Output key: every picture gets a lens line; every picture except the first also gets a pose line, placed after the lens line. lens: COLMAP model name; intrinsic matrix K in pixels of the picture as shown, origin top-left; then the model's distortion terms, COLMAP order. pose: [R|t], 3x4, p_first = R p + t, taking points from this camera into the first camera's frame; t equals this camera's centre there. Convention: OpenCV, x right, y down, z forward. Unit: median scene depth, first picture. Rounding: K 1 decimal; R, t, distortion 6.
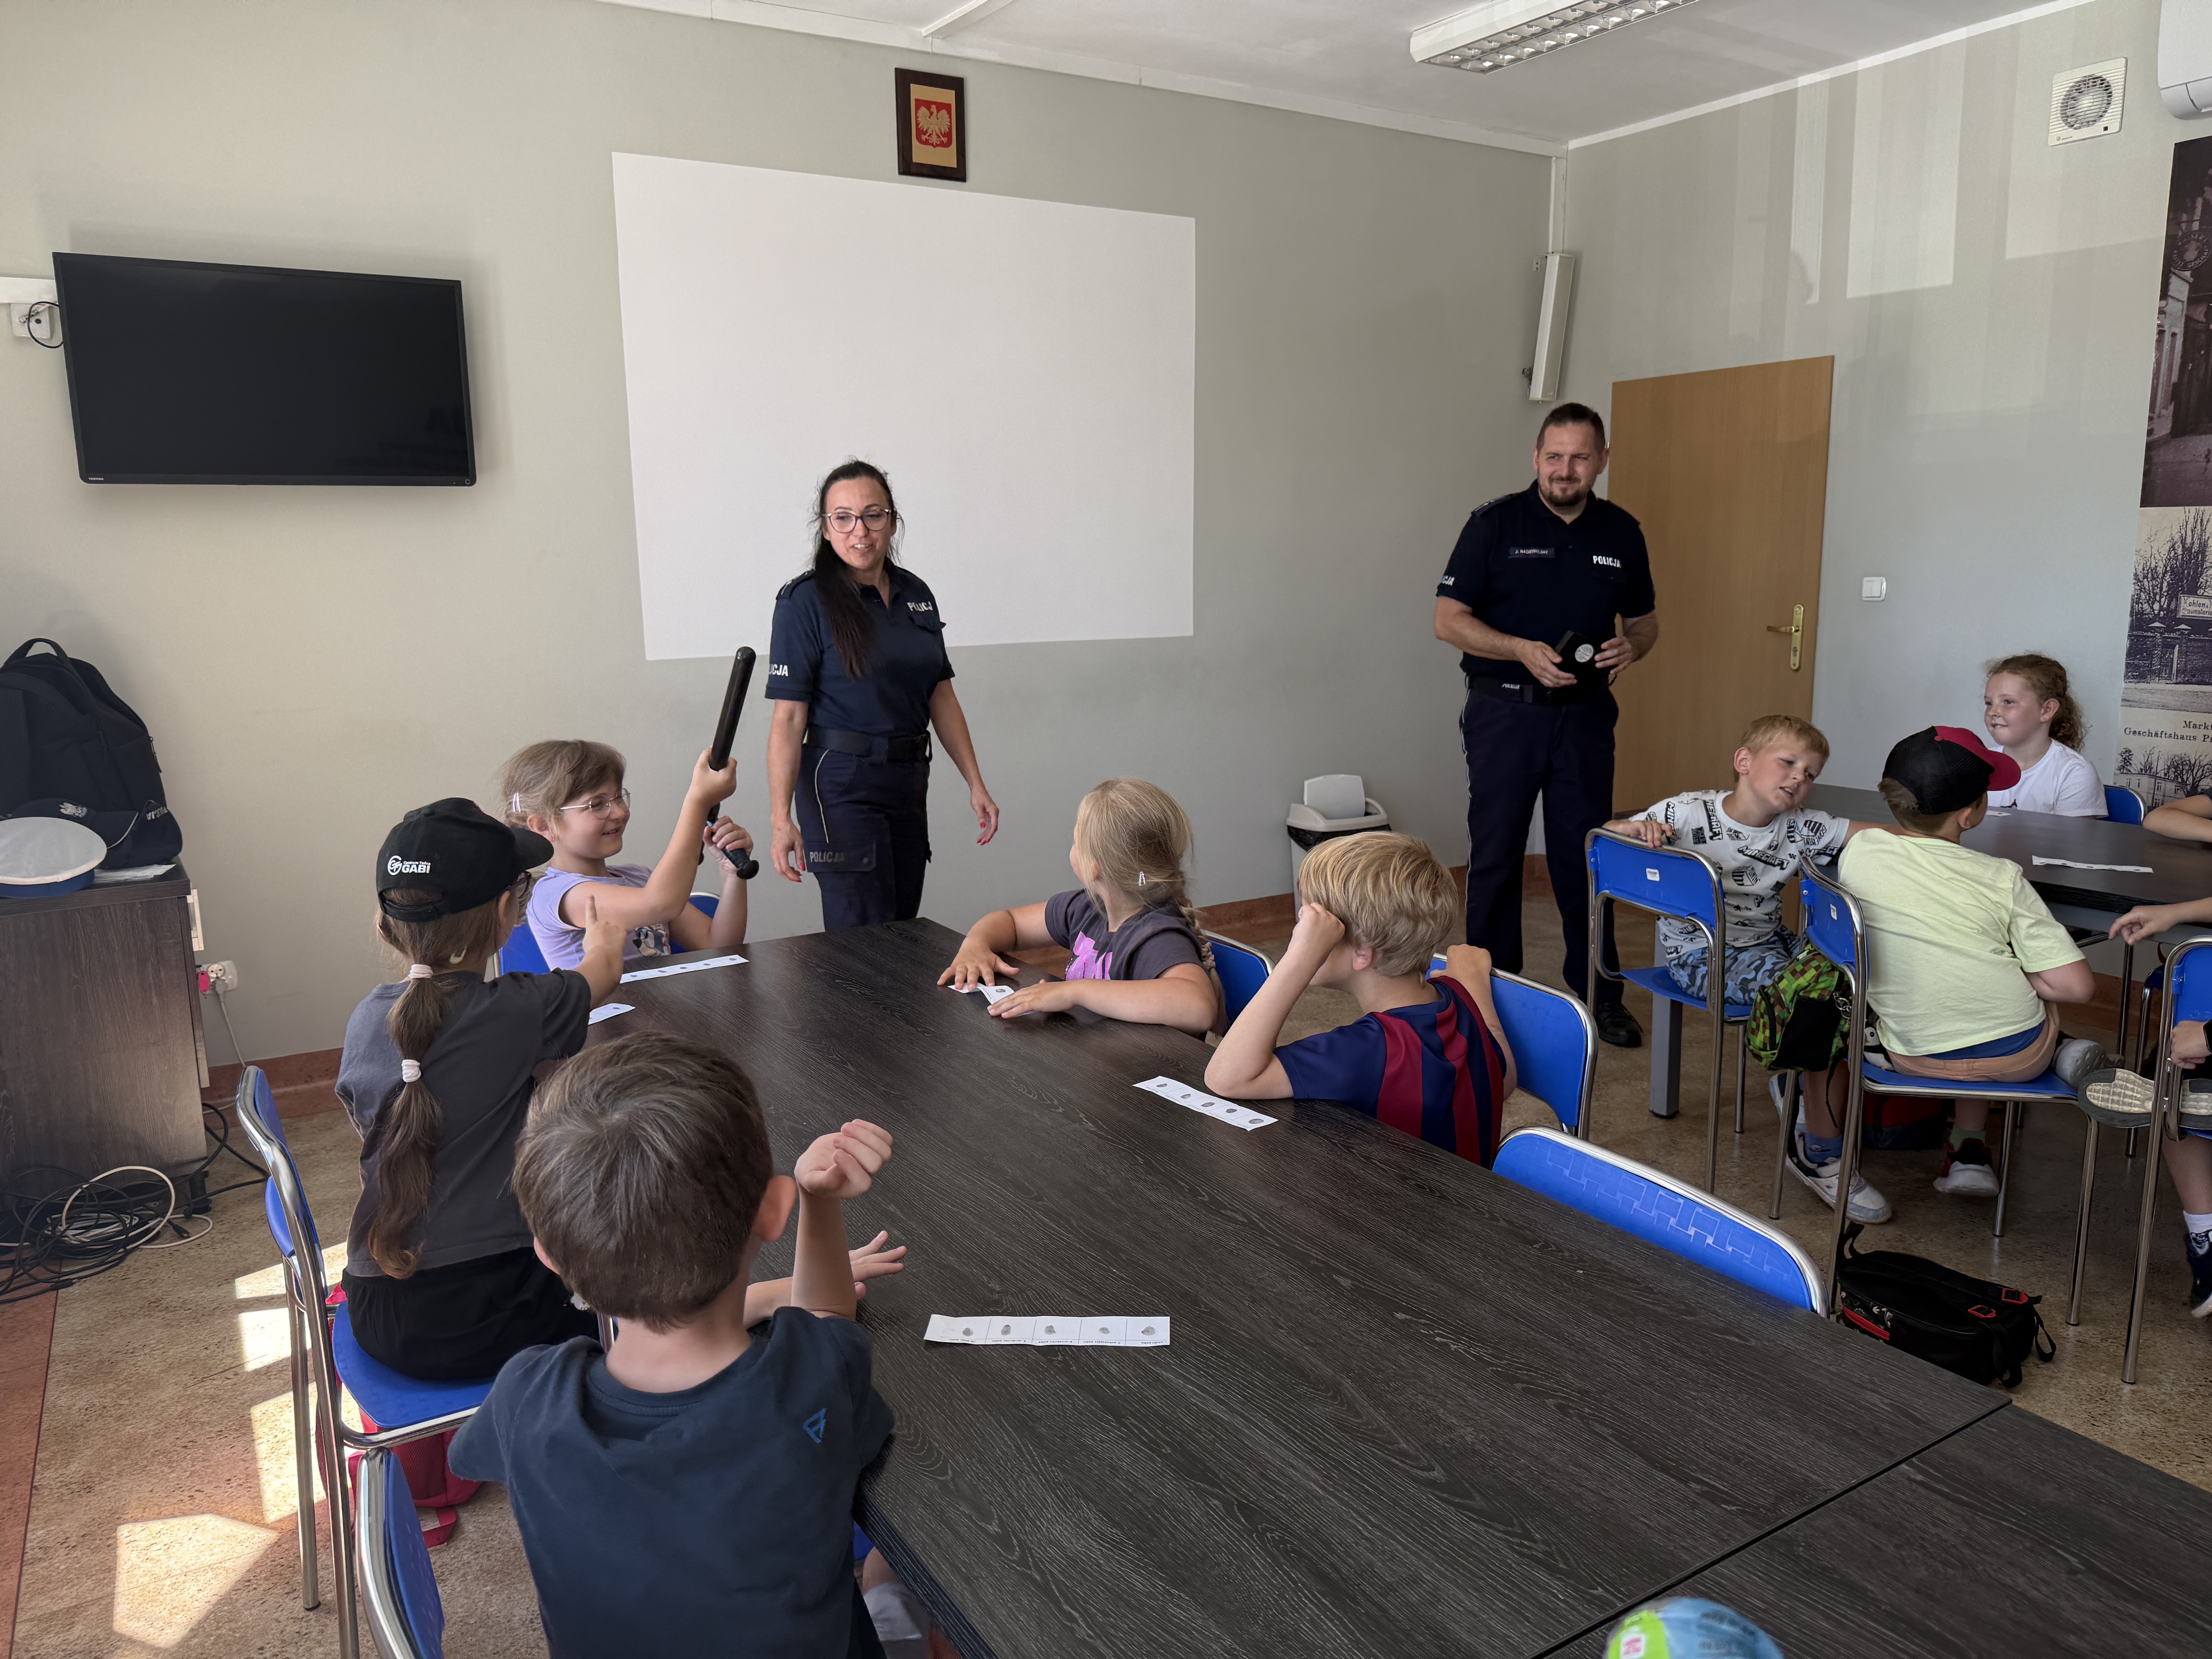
lens RADIAL K [[1539.8, 0, 1106.5], [0, 1539.8, 830.1], [0, 0, 1]] dist [0.006235, -0.018066]
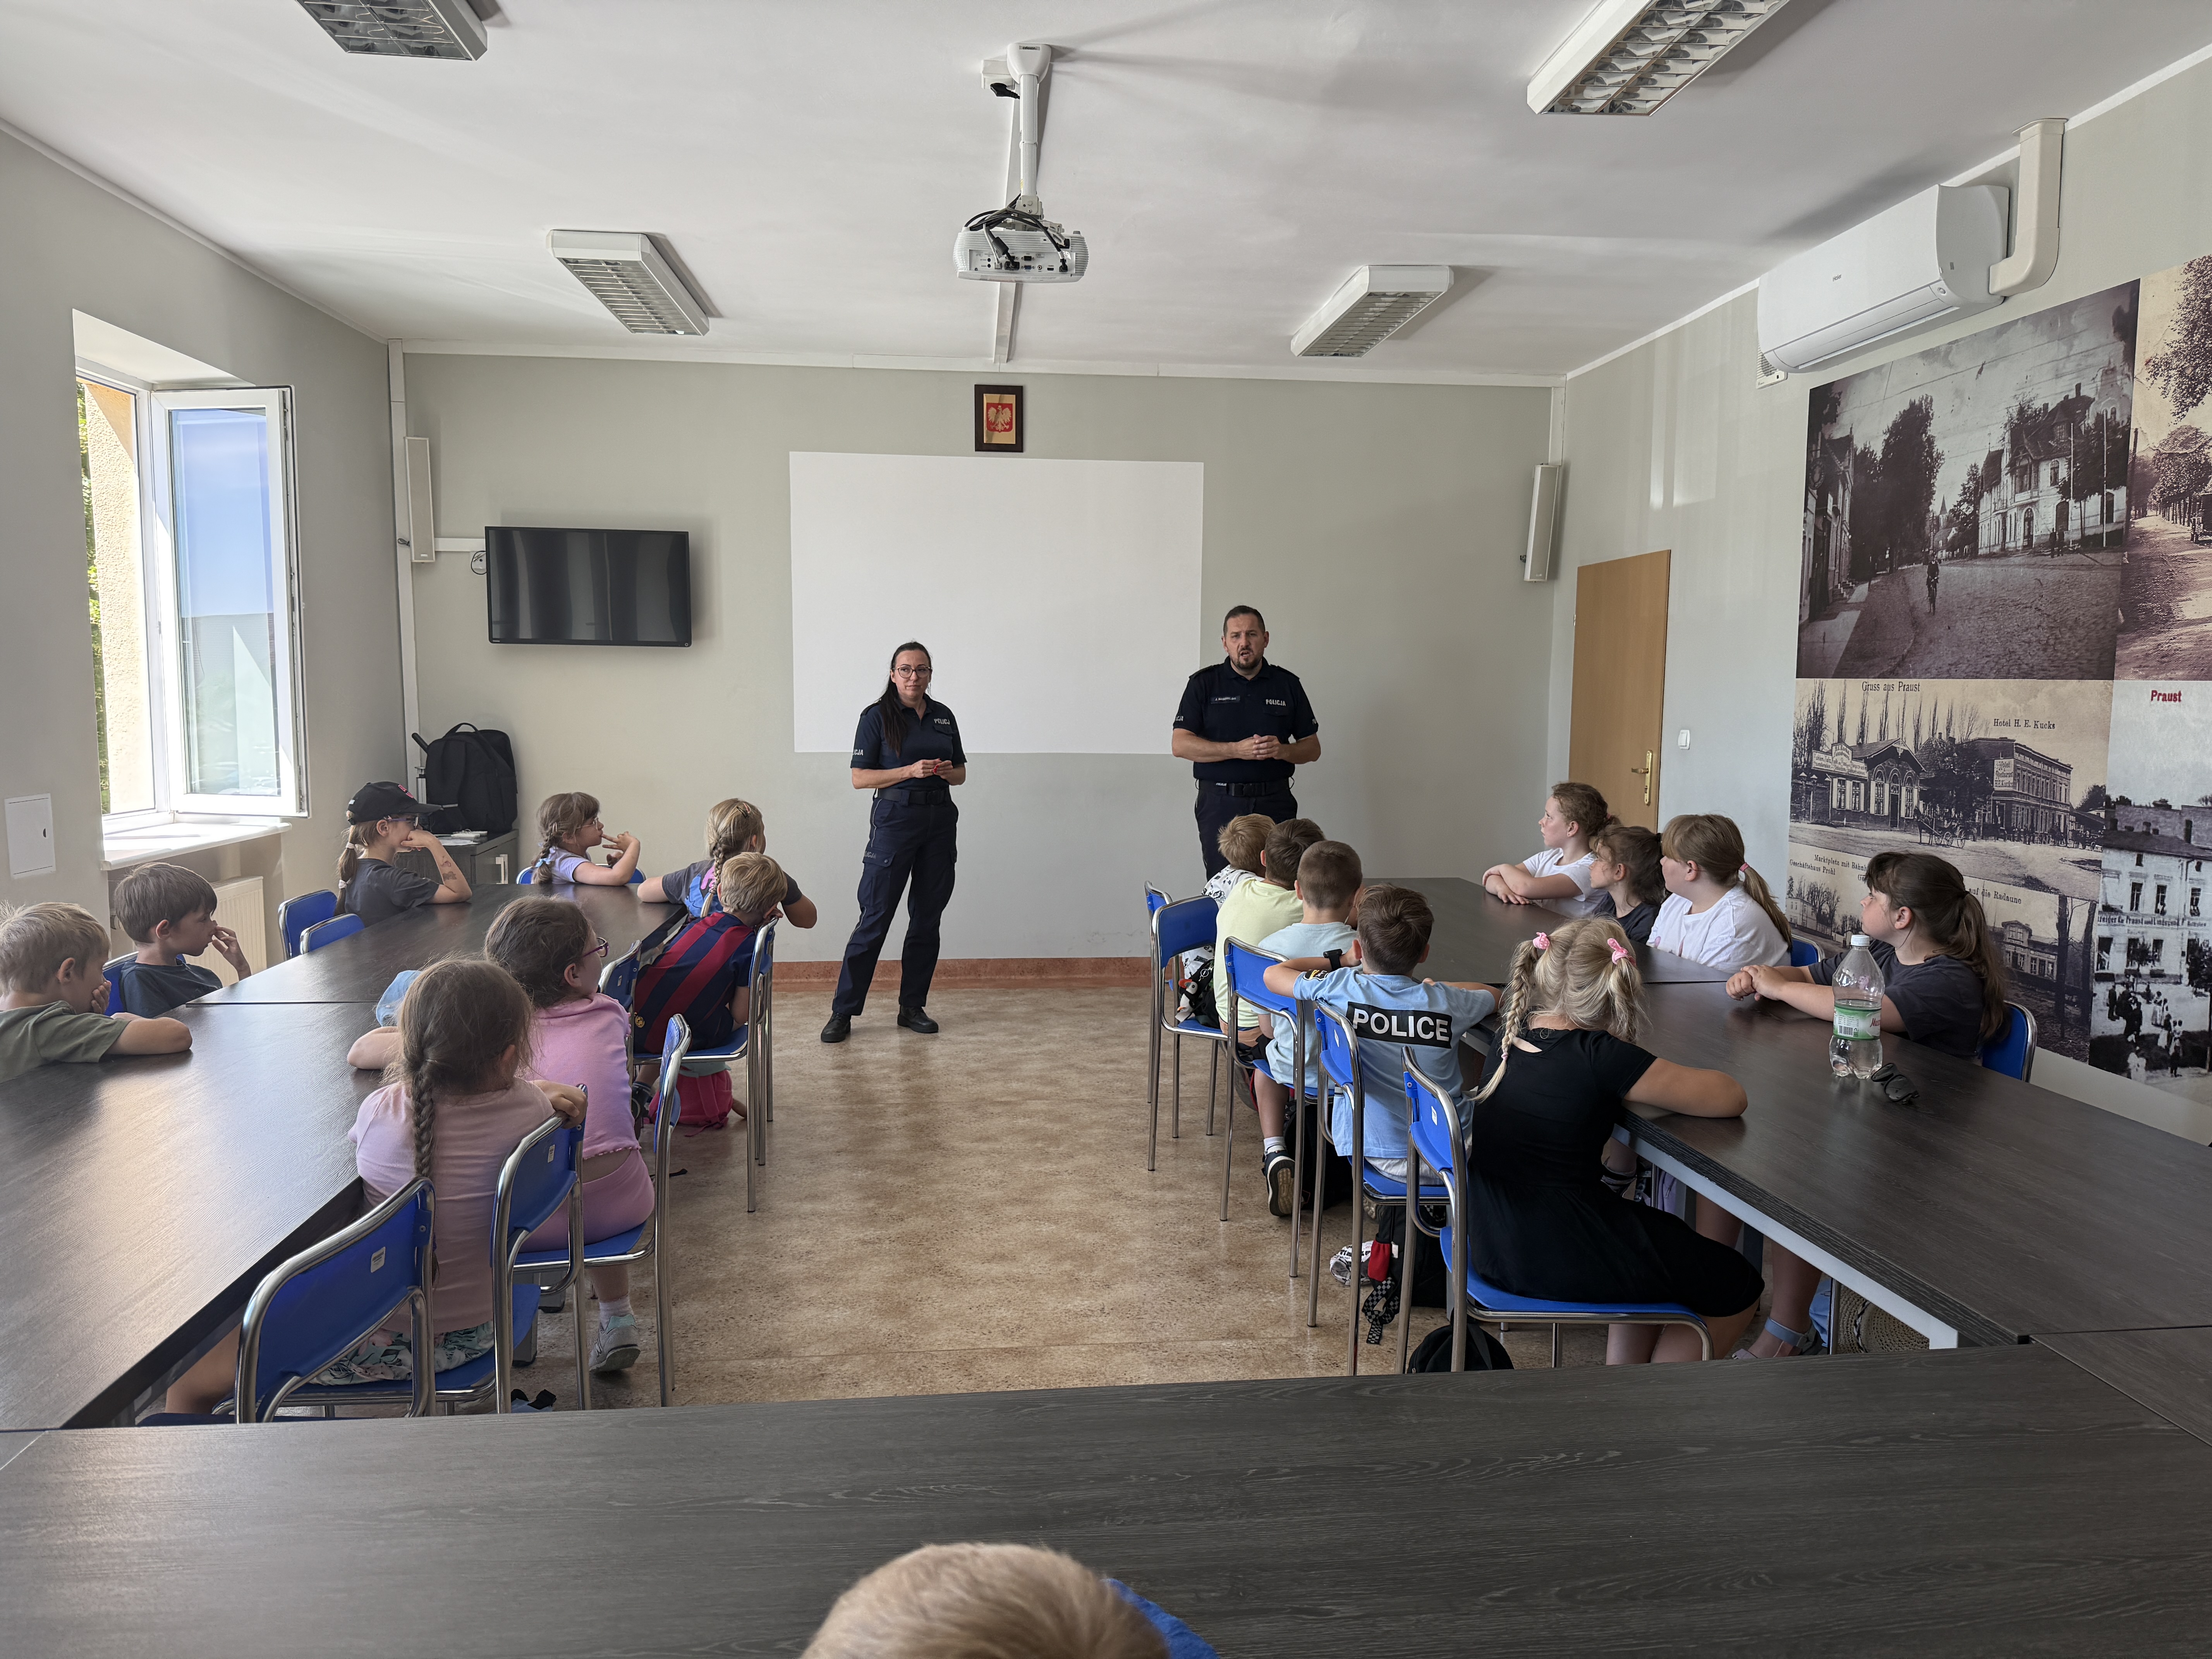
lens RADIAL K [[1539.8, 0, 1110.0], [0, 1539.8, 836.5], [0, 0, 1]] dist [0.006235, -0.018066]
pose [[0.897937, 0.064686, -0.435344, 0.729522], [-0.098896, 0.993500, -0.056363, 0.037284], [0.428869, 0.093664, 0.898498, -0.319132]]
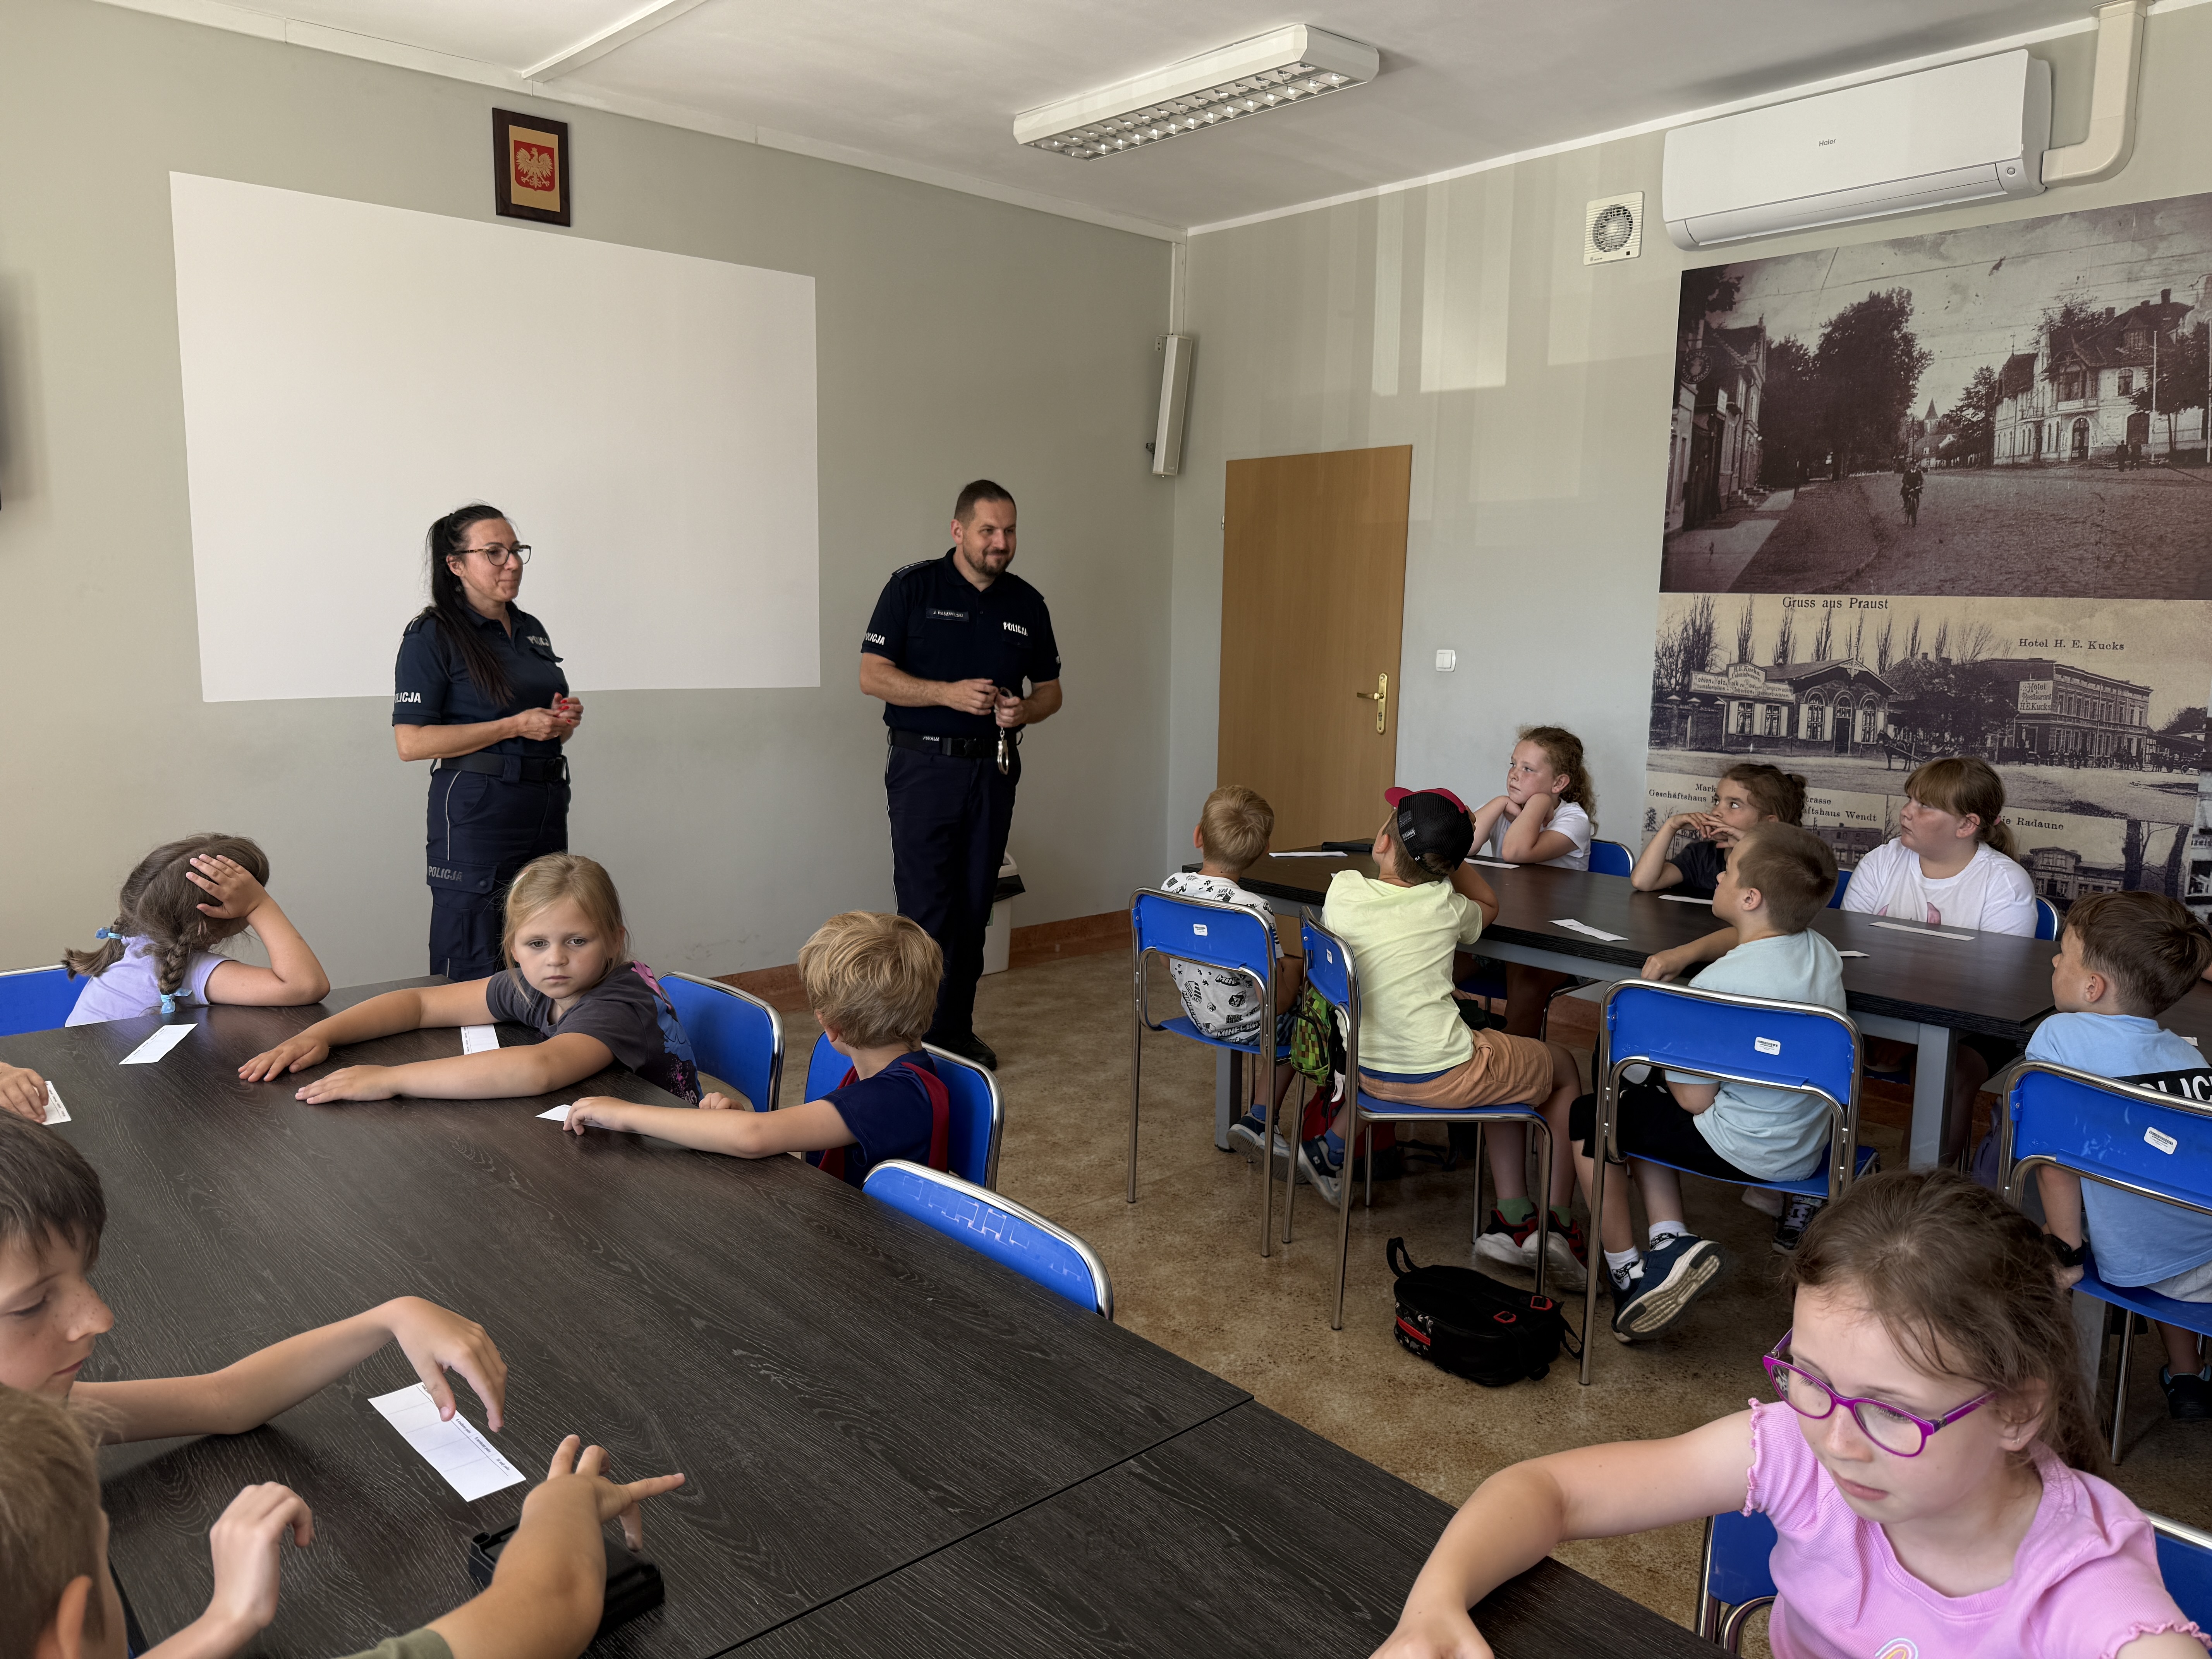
lens RADIAL K [[1539.8, 0, 1095.6], [0, 1539.8, 843.8], [0, 0, 1]] dist [0.006235, -0.018066]
pose [[0.984310, 0.003065, 0.176420, 0.073044], [0.001213, 0.999708, -0.024136, -0.001010], [-0.176442, 0.023971, 0.984019, -0.024046]]
